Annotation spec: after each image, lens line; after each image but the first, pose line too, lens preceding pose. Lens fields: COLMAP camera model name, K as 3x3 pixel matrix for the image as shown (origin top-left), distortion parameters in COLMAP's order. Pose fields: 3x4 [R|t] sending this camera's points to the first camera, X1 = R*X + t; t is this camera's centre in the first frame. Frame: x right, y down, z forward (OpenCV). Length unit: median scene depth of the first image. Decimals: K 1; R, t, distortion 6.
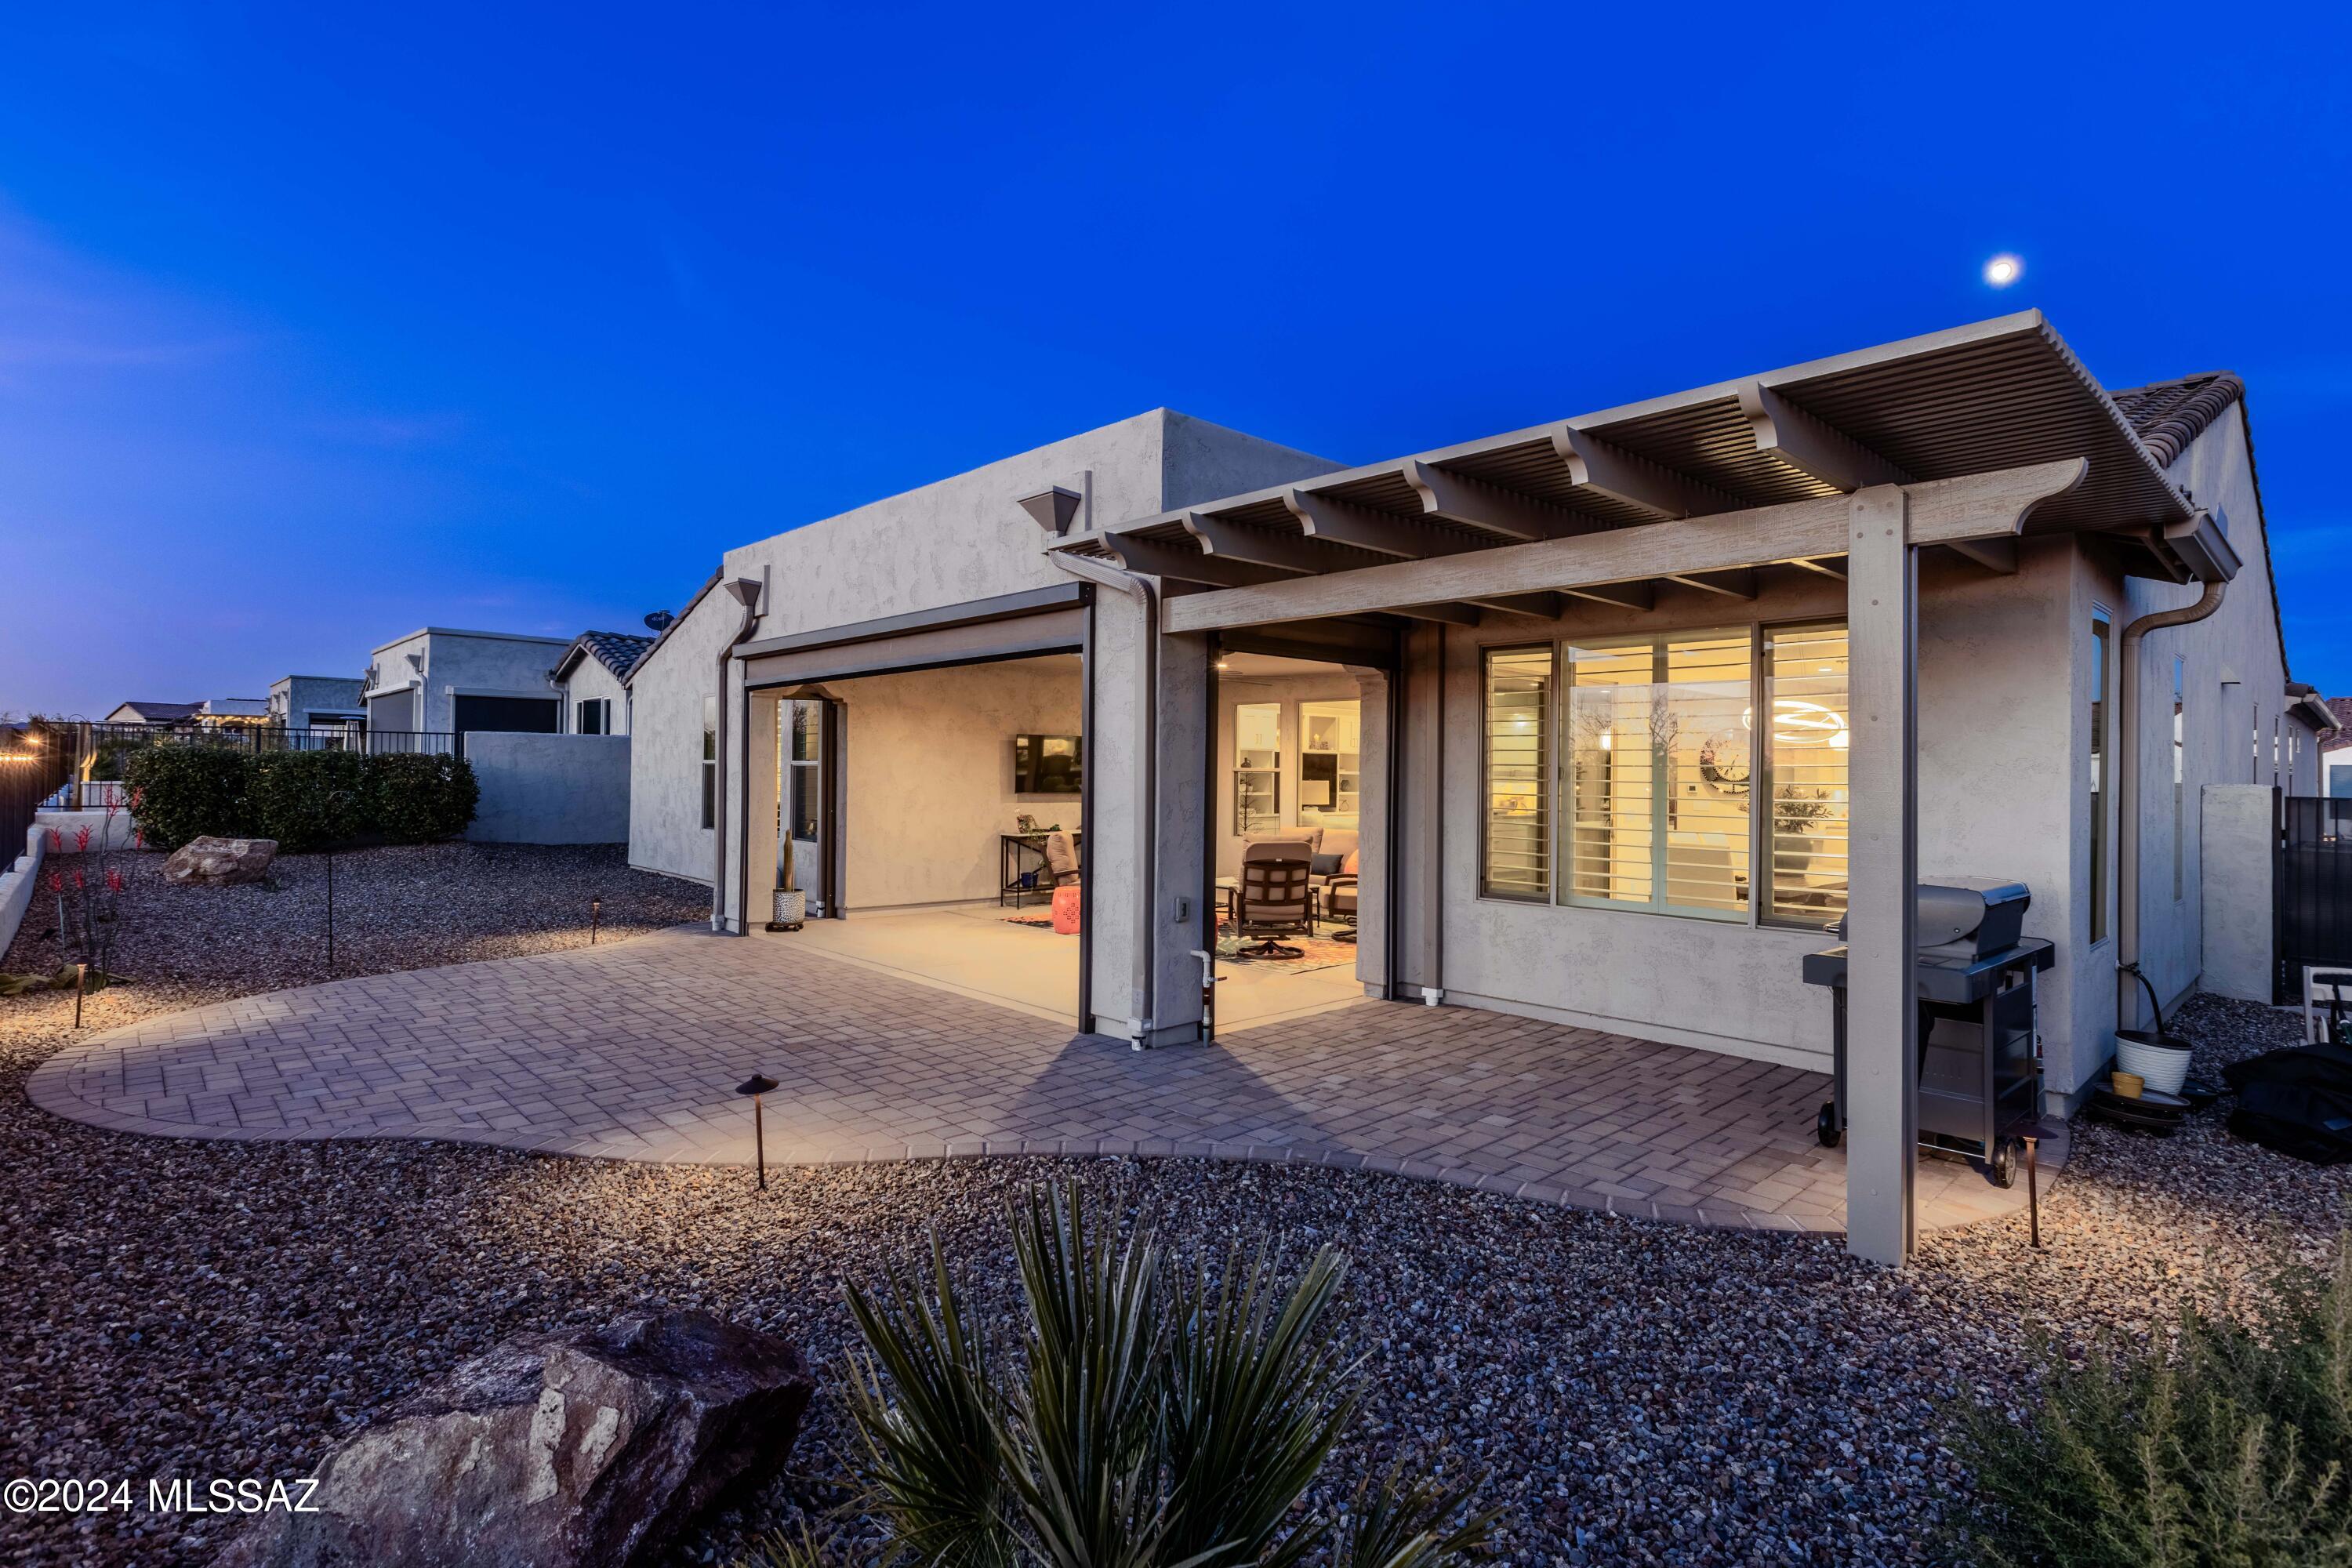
lens RADIAL K [[1119.9, 0, 1178.6], [0, 1119.9, 779.7], [0, 0, 1]] dist [0.002099, 0.000316]
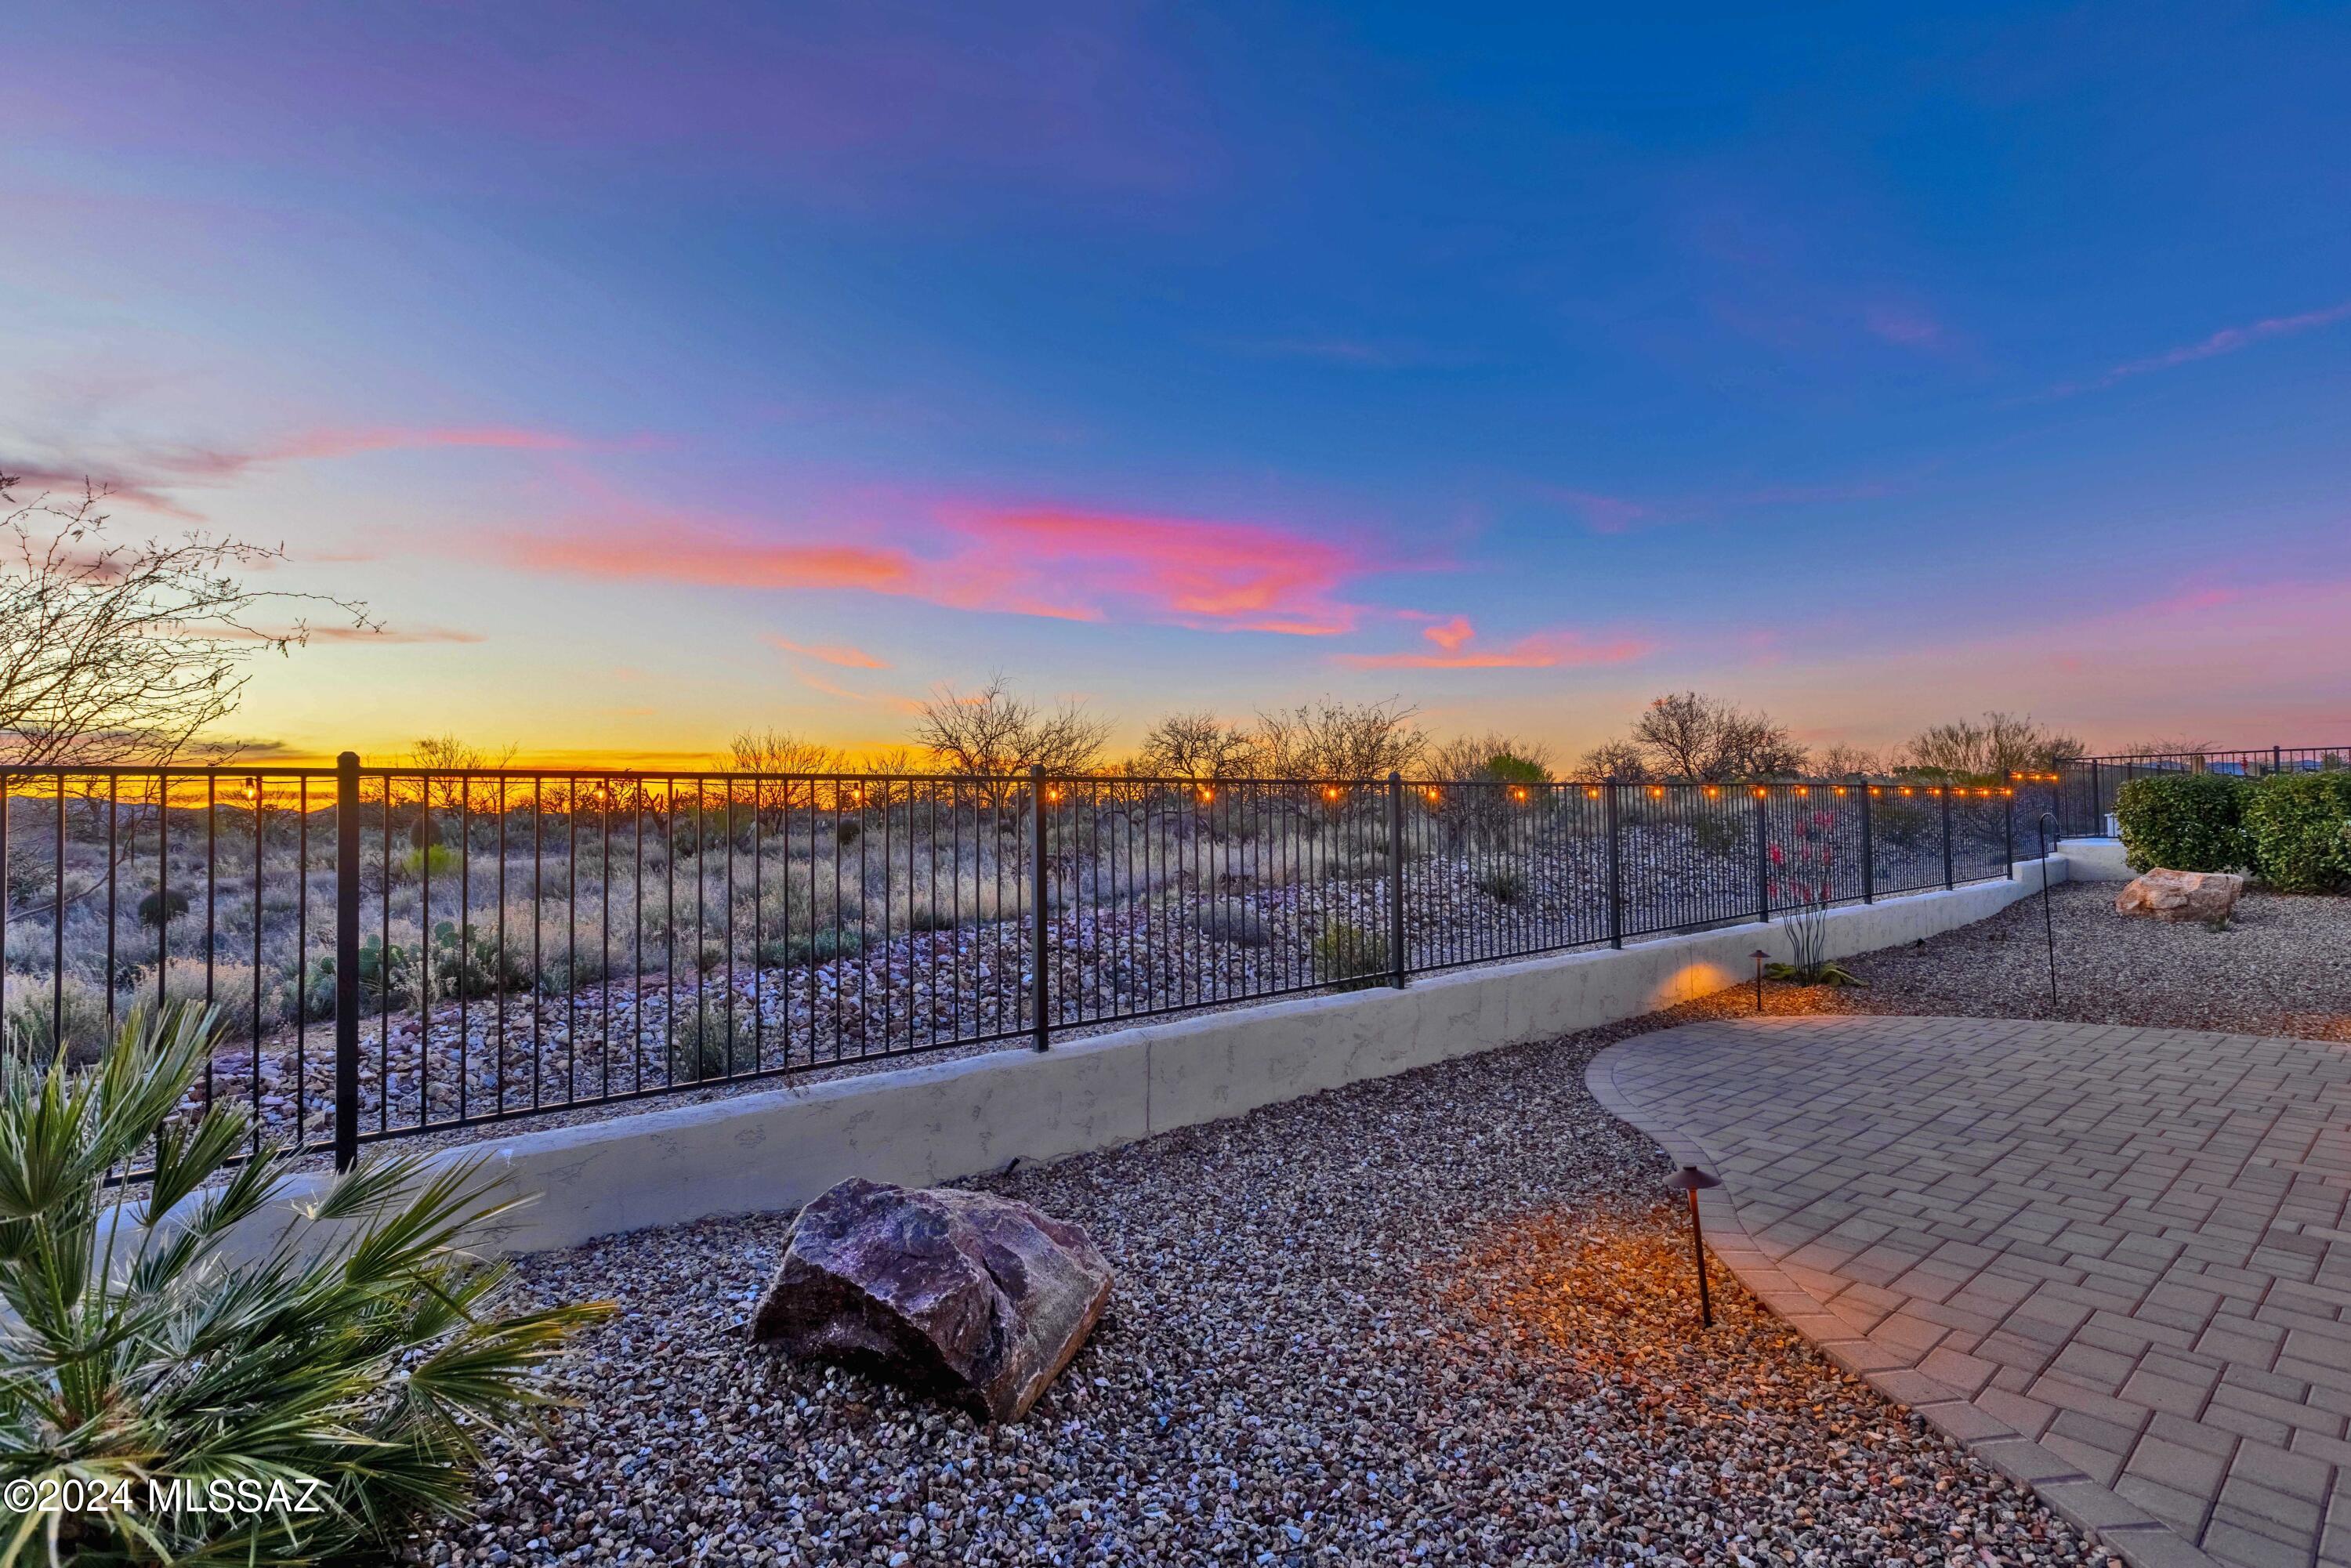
lens RADIAL K [[1119.4, 0, 1179.1], [0, 1119.4, 791.6], [0, 0, 1]] dist [0.002099, 0.000316]
pose [[-0.047631, -0.033182, -0.998314, 0.124173], [0.006279, 0.999418, -0.033519, 0.012732], [0.998845, -0.007864, -0.047395, 0.222390]]
